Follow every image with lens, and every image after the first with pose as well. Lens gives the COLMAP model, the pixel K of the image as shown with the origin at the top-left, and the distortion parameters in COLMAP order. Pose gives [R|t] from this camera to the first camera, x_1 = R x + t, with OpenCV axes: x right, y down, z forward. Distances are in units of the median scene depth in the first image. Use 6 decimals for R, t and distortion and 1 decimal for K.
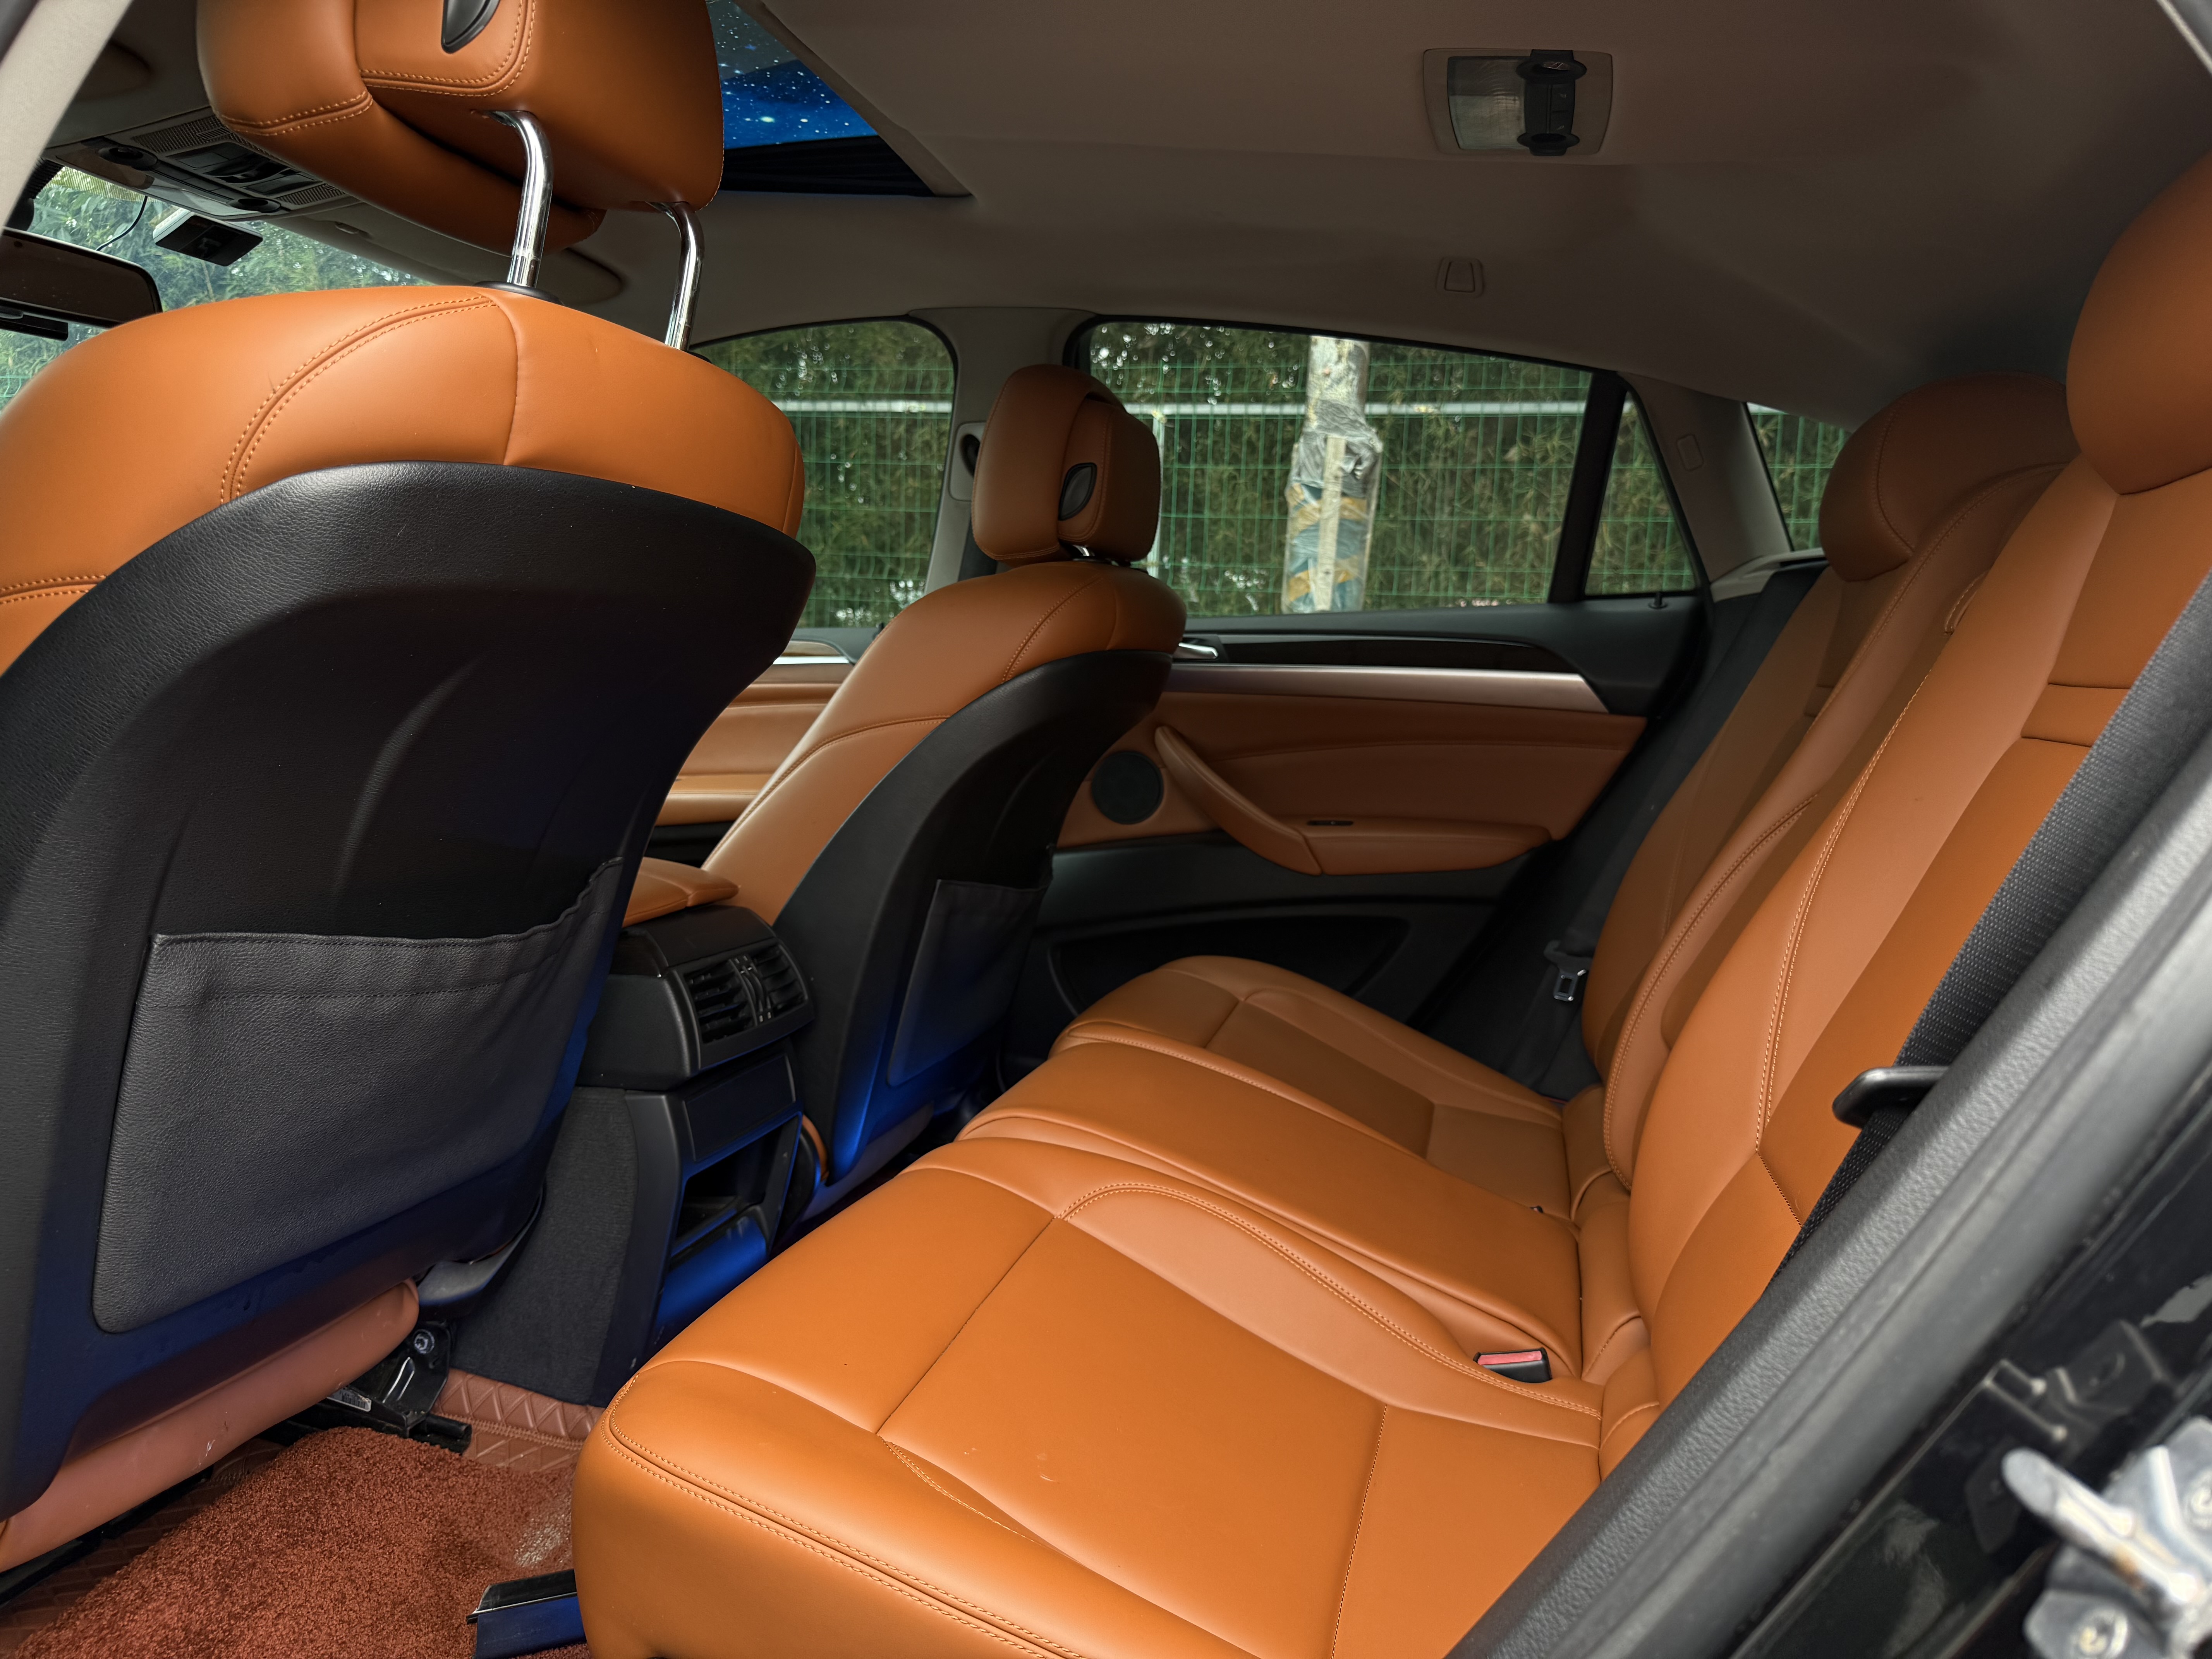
lens RADIAL K [[1523.9, 0, 1103.8], [0, 1523.9, 850.4], [0, 0, 1]] dist [0.090067, -0.160276]
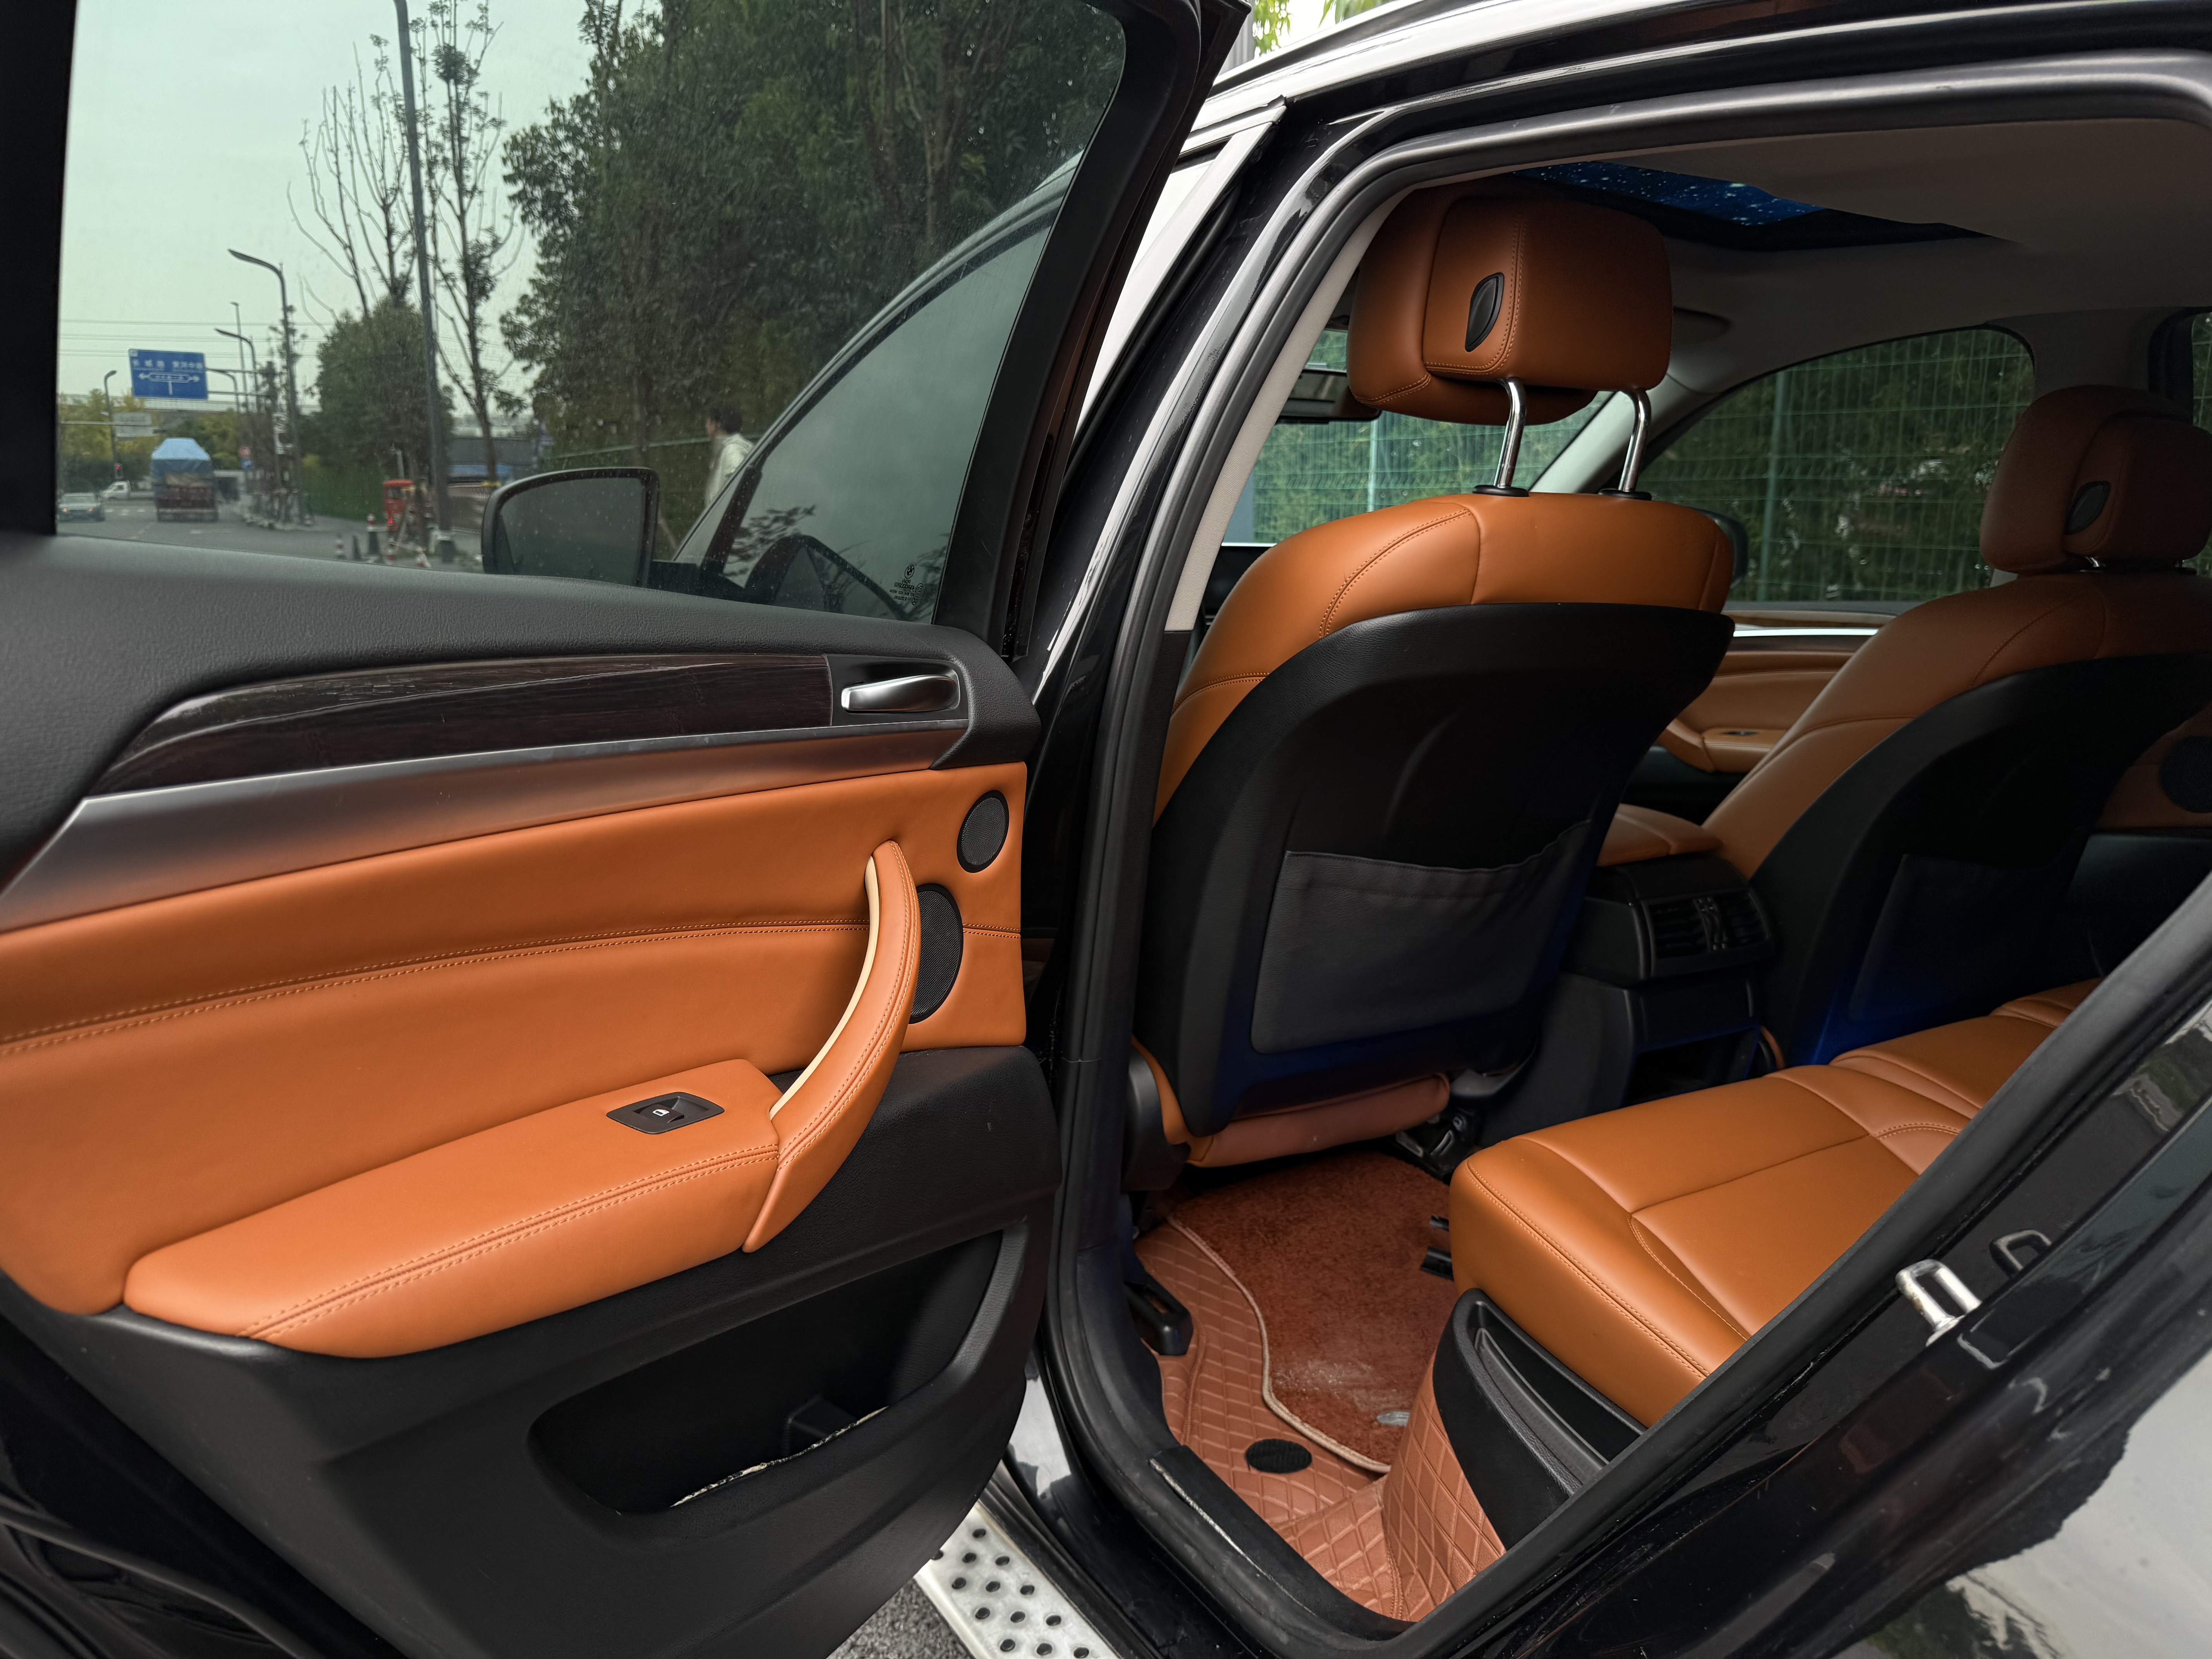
lens RADIAL K [[1570.3, 0, 1073.8], [0, 1570.3, 820.7], [0, 0, 1]] dist [-0.013915, -0.007605]
pose [[0.700134, 0.101268, -0.706794, 0.367676], [-0.063483, 0.994800, 0.079647, -0.077290], [0.711184, -0.010894, 0.702922, -0.359456]]
